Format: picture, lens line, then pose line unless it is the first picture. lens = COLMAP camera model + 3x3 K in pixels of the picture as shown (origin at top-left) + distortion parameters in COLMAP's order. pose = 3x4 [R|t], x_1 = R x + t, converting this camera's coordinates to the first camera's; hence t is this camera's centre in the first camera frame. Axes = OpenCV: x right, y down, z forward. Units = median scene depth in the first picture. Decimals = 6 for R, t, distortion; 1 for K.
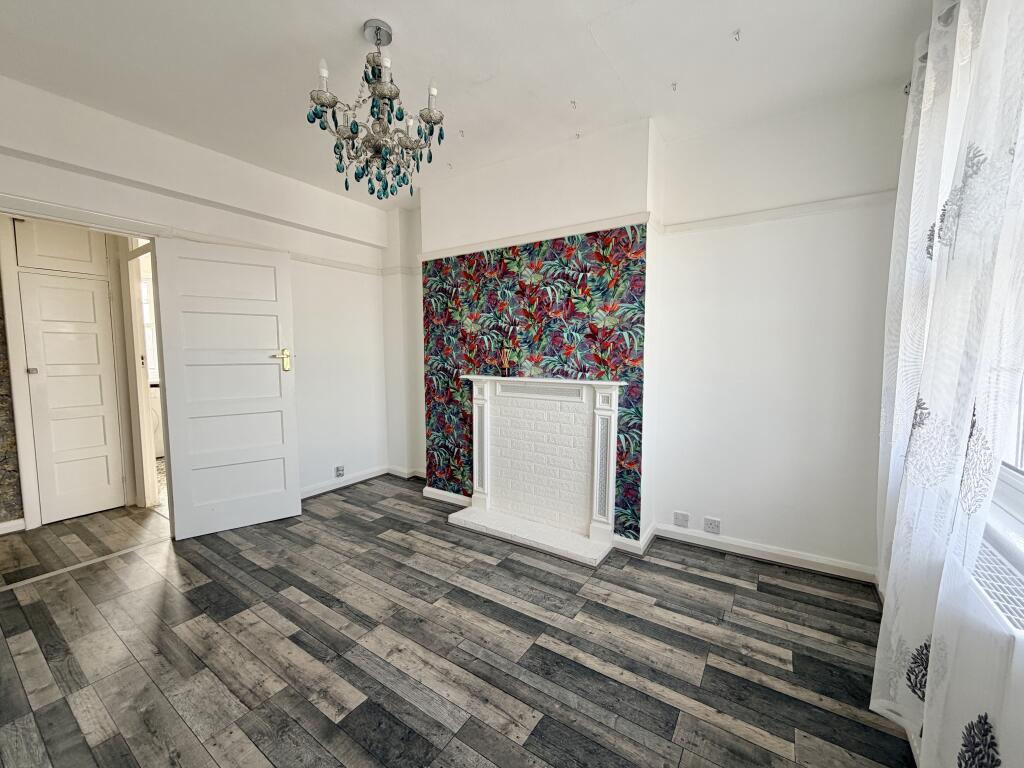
lens RADIAL K [[407.9, 0, 508.2], [0, 407.9, 385.4], [0, 0, 1]] dist [0.000470, 0.000262]
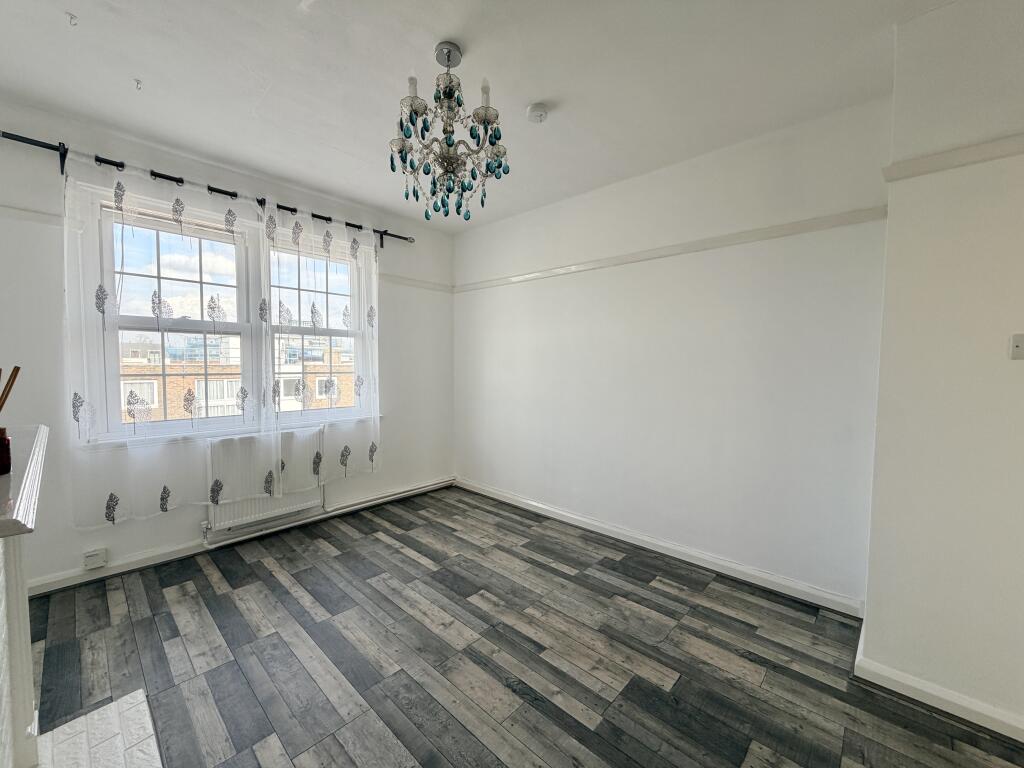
lens RADIAL K [[407.9, 0, 508.2], [0, 407.9, 385.4], [0, 0, 1]] dist [0.000470, 0.000262]
pose [[-0.987379, -0.016427, 0.157521, -0.614813], [0.004543, 0.991259, 0.131854, -0.181871], [-0.158310, 0.130905, -0.978673, 2.001202]]
